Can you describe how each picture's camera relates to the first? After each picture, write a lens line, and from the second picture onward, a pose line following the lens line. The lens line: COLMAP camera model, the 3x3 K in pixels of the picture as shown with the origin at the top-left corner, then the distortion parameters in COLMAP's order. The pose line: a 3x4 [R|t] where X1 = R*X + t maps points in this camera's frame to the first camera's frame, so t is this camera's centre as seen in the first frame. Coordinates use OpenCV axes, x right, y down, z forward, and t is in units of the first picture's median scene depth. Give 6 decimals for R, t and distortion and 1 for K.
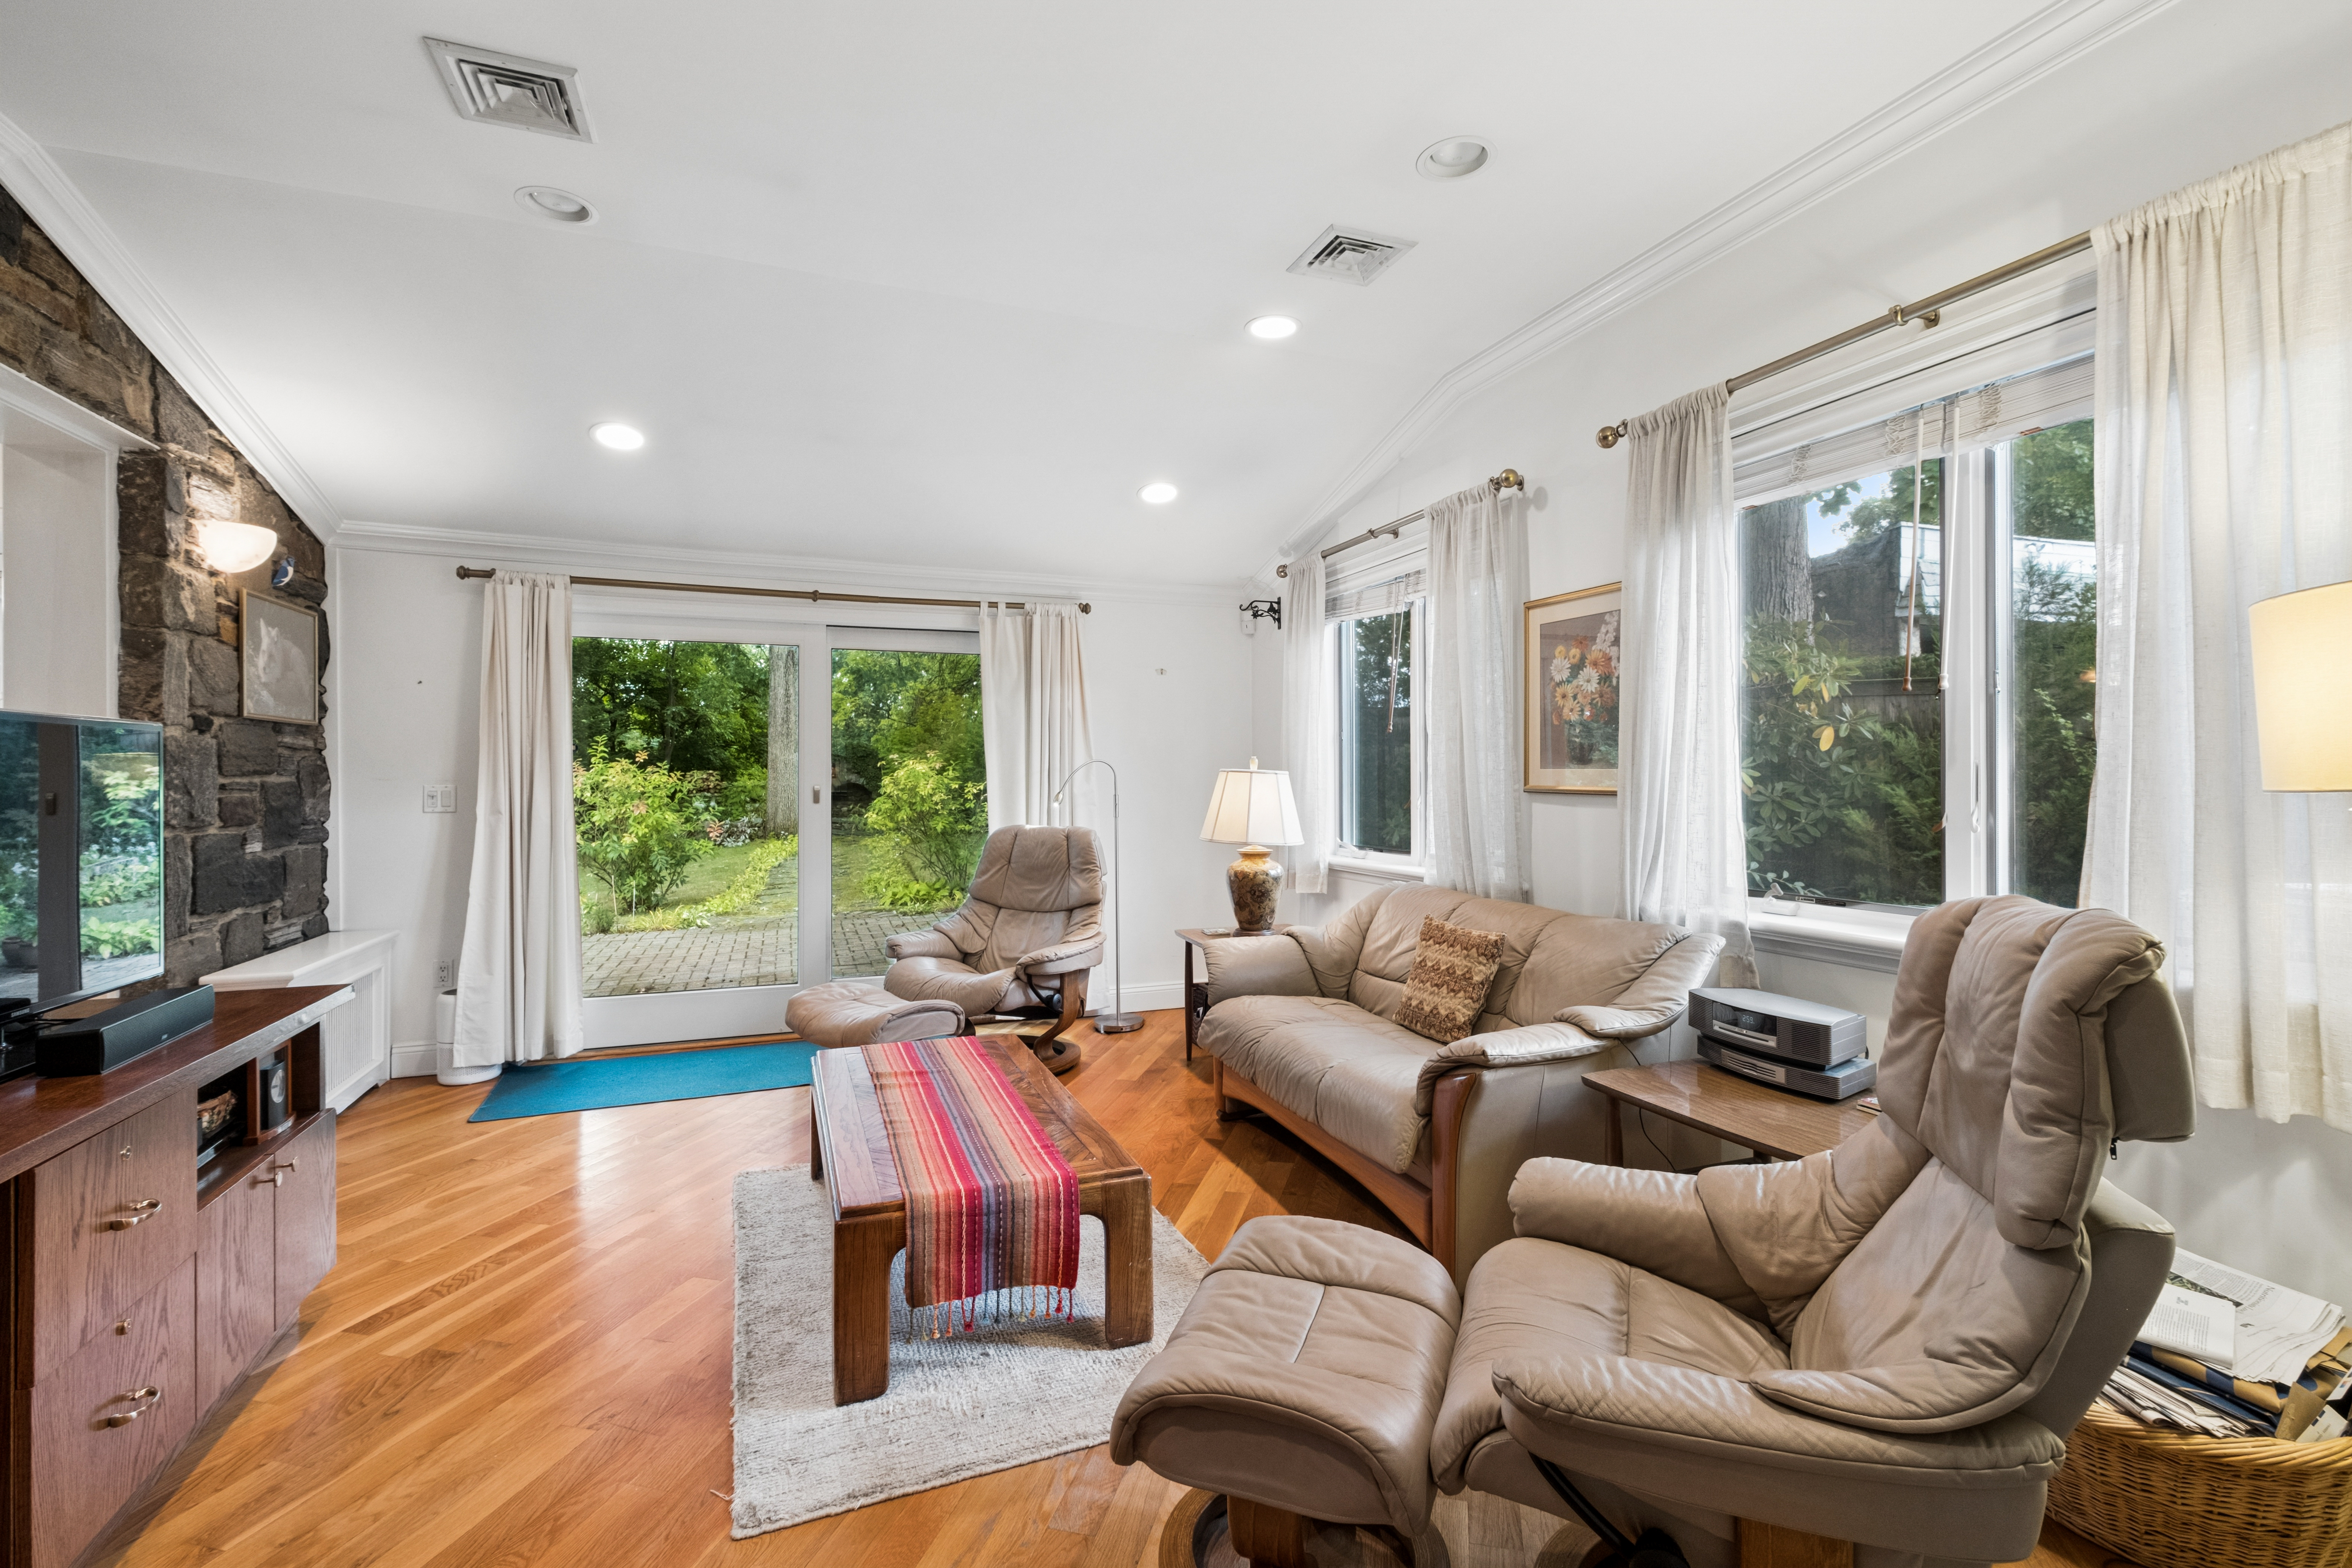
lens RADIAL K [[1066.4, 0, 1187.2], [0, 1066.4, 771.2], [0, 0, 1]] dist [0.027250, -0.014438]
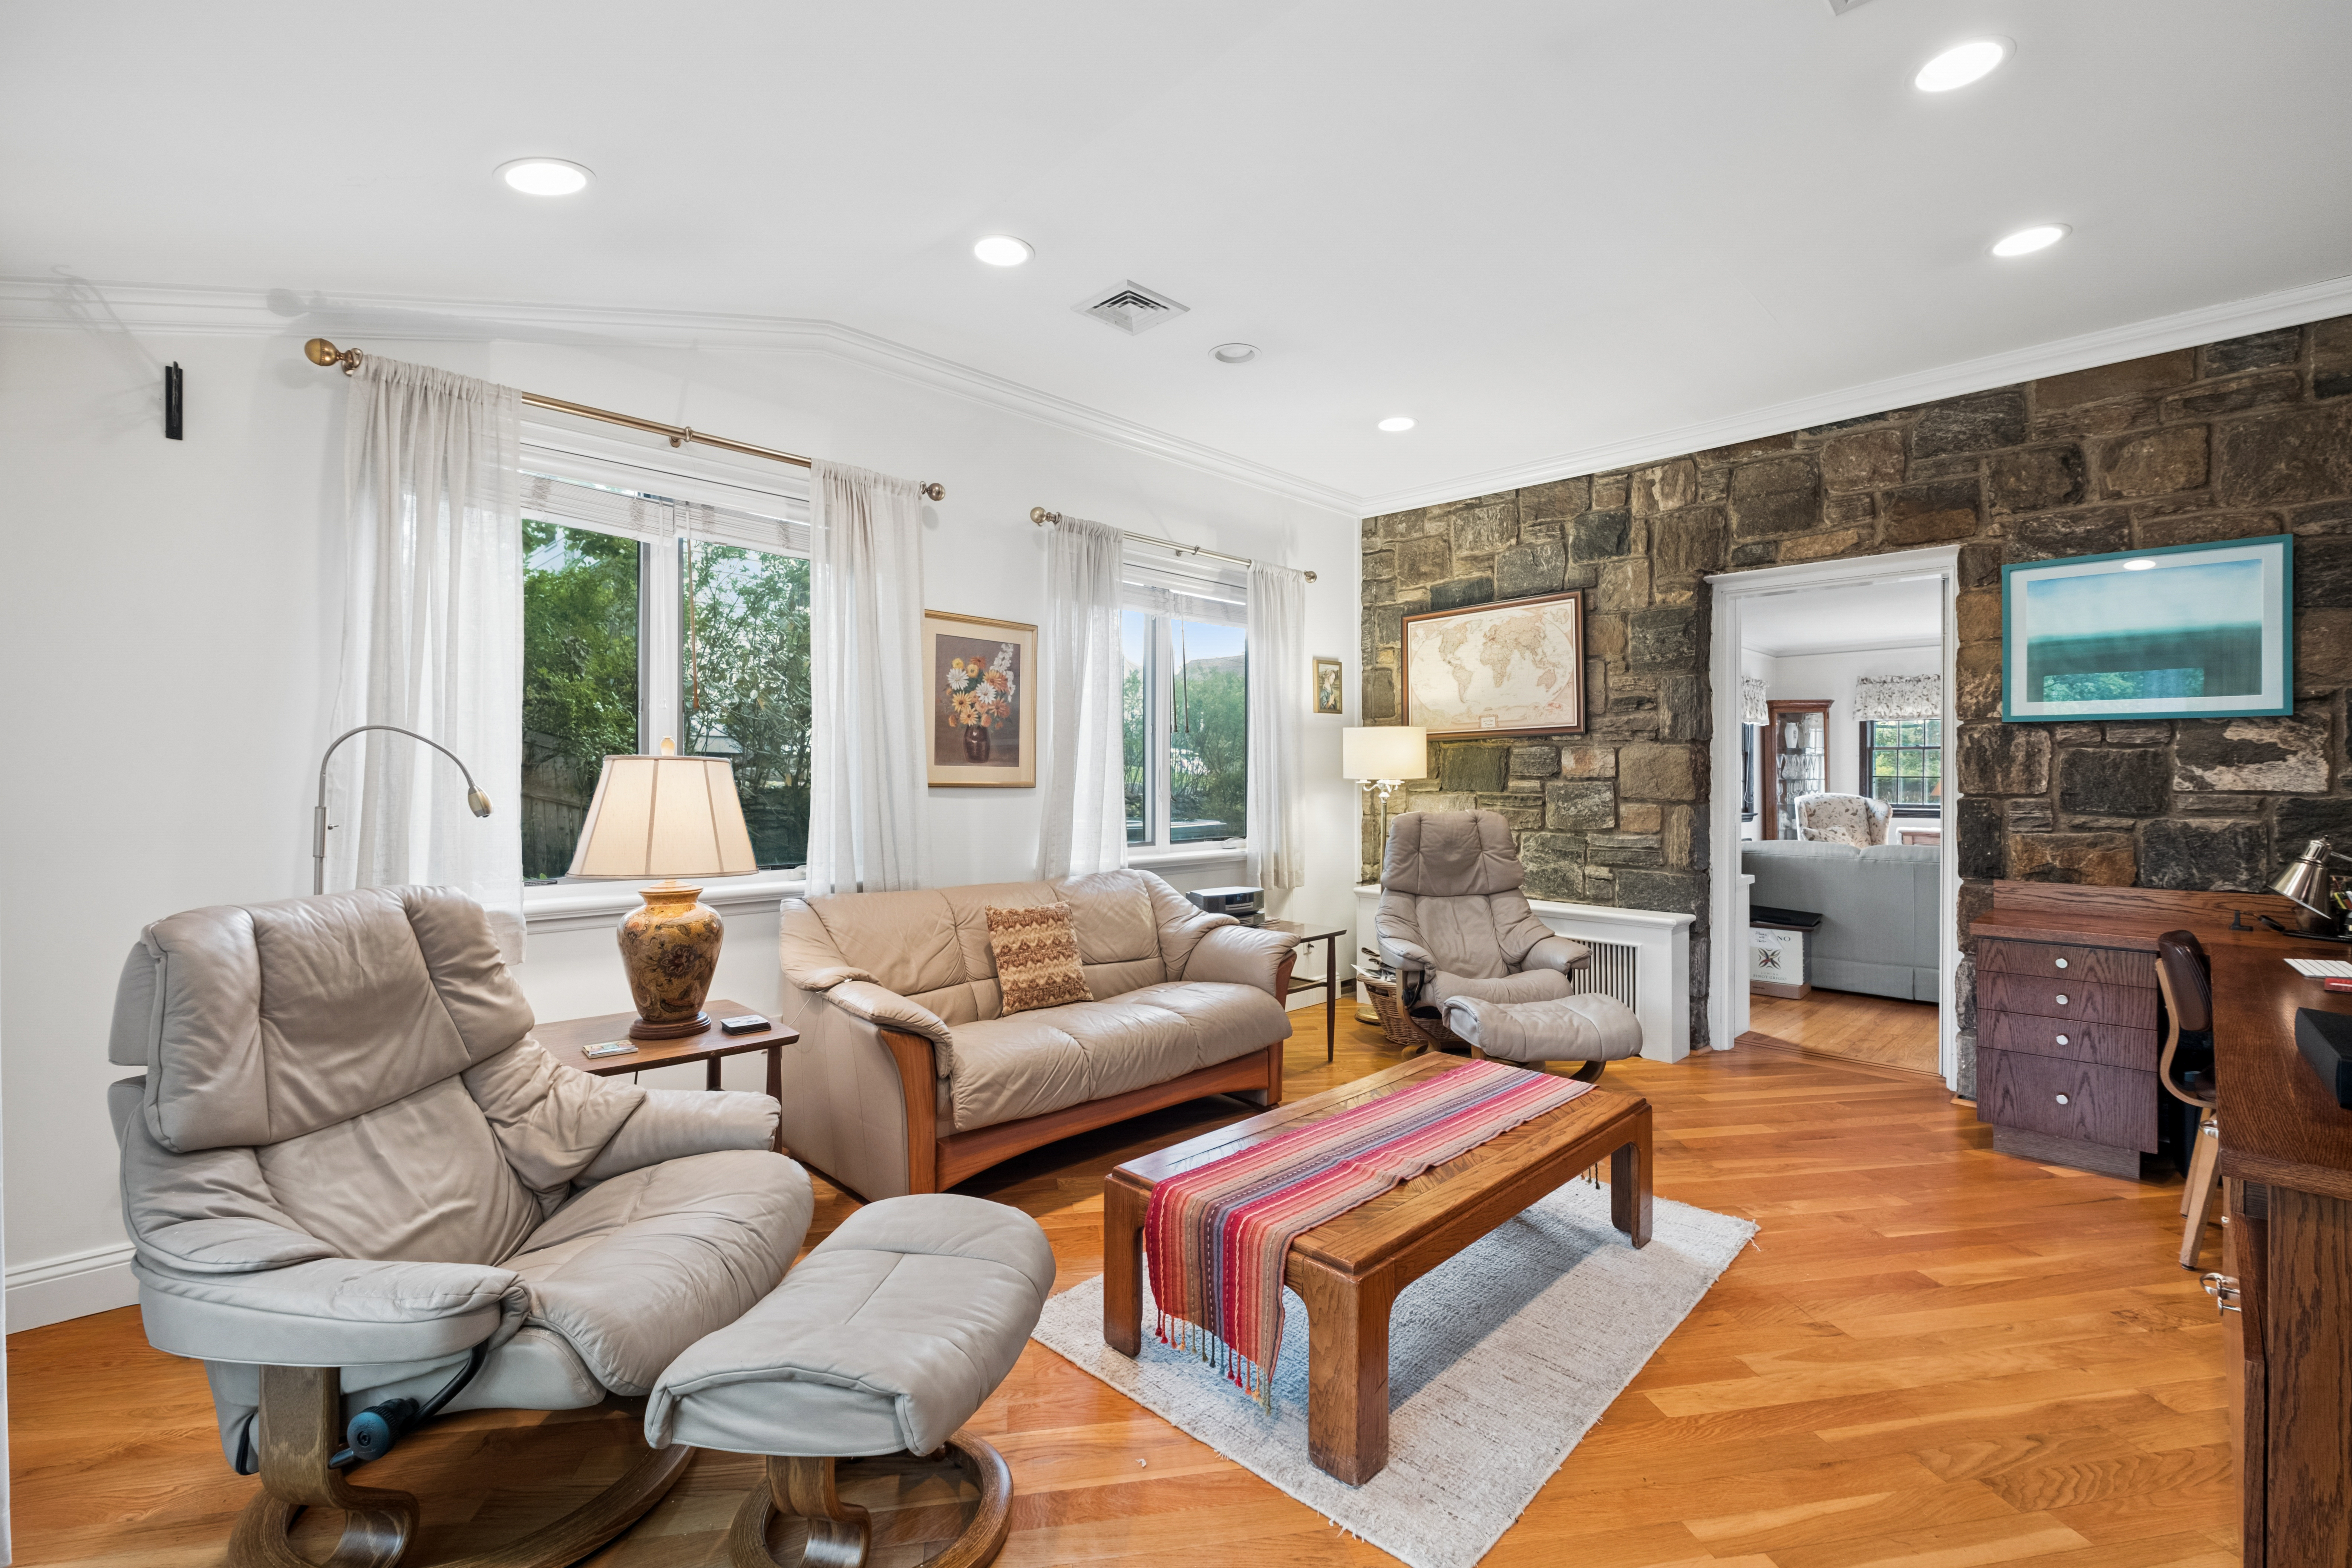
lens RADIAL K [[1013.7, 0, 1180.2], [0, 1013.7, 769.2], [0, 0, 1]] dist [0.001319, -0.008381]
pose [[-0.406964, 0.007360, 0.913415, -0.731240], [-0.009070, 0.999886, -0.012098, 0.012517], [-0.913399, -0.013208, -0.406851, 1.204493]]
